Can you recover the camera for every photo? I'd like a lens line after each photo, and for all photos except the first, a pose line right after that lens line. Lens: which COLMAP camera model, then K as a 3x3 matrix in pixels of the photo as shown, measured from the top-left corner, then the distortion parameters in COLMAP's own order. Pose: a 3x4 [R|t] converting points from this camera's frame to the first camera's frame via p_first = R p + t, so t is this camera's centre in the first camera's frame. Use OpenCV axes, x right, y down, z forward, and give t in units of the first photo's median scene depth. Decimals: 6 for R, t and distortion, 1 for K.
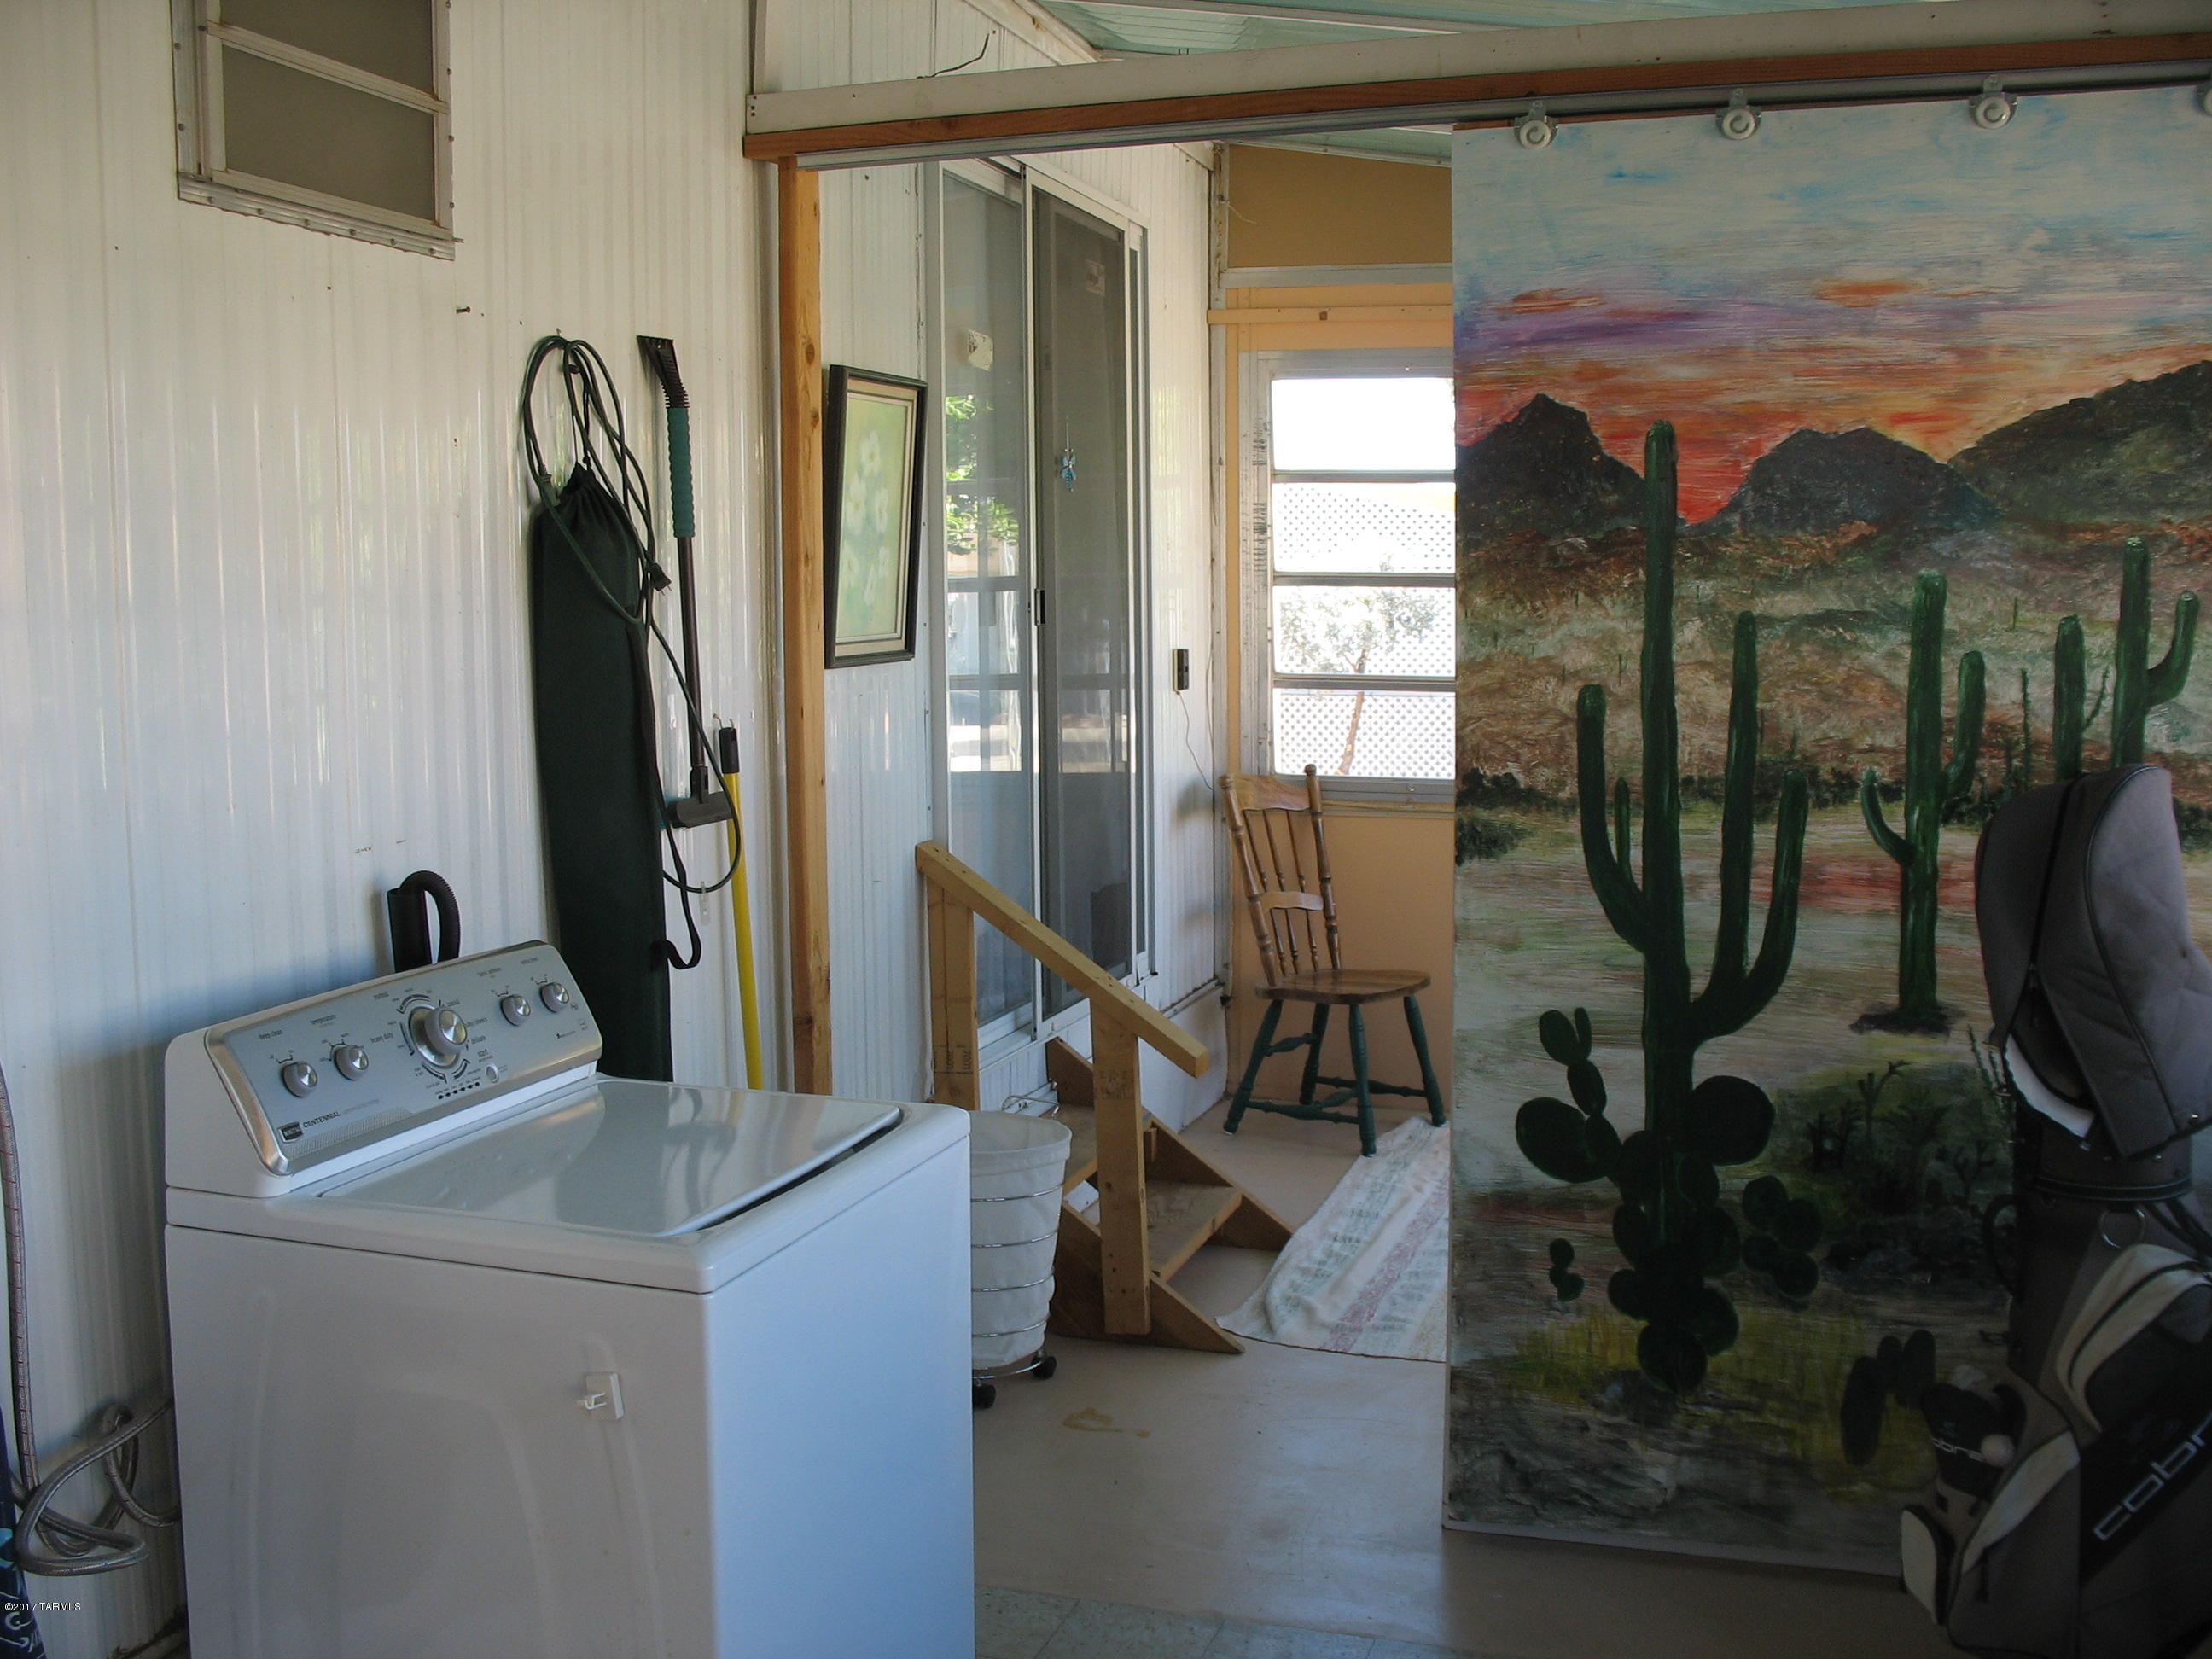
lens RADIAL K [[2298.8, 0, 1118.5], [0, 2298.8, 839.6], [0, 0, 1]] dist [-0.194855, 0.226231]
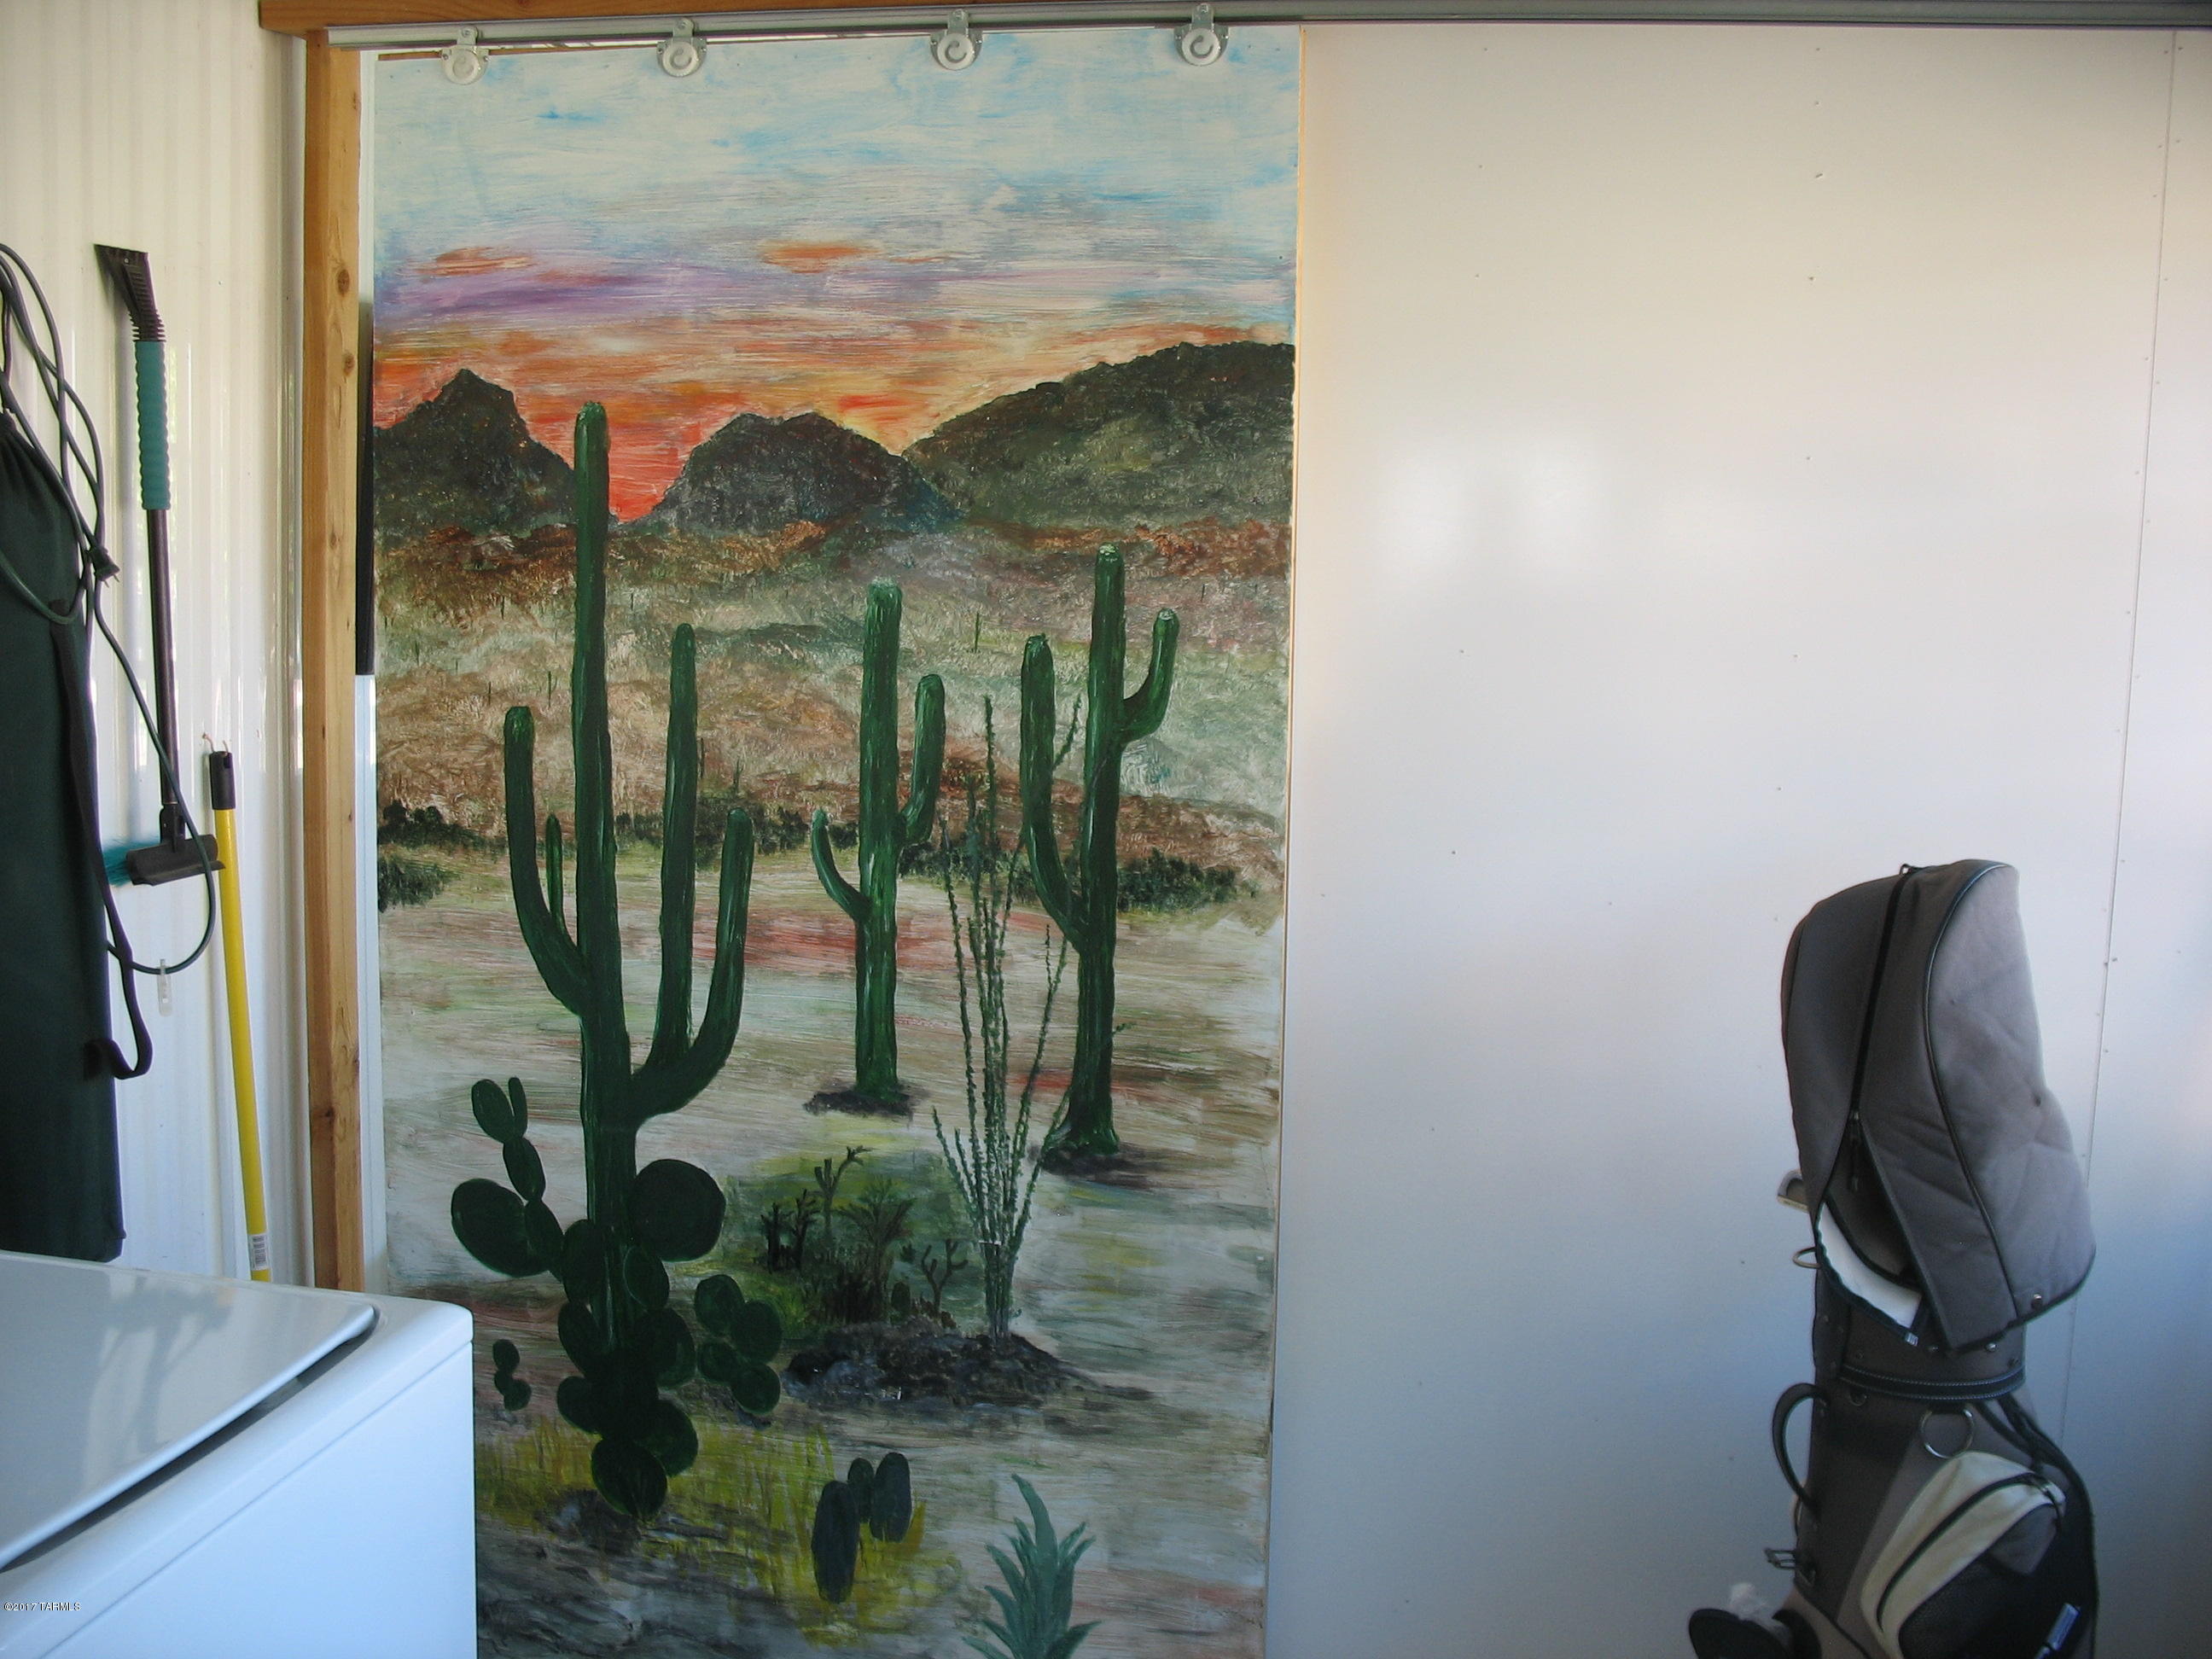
lens RADIAL K [[2298.8, 0, 1118.5], [0, 2298.8, 839.6], [0, 0, 1]] dist [-0.194855, 0.226231]
pose [[0.989328, 0.011964, 0.145216, 0.315891], [-0.013156, 0.999887, 0.007251, -0.027238], [-0.145113, -0.009084, 0.989373, 0.116516]]
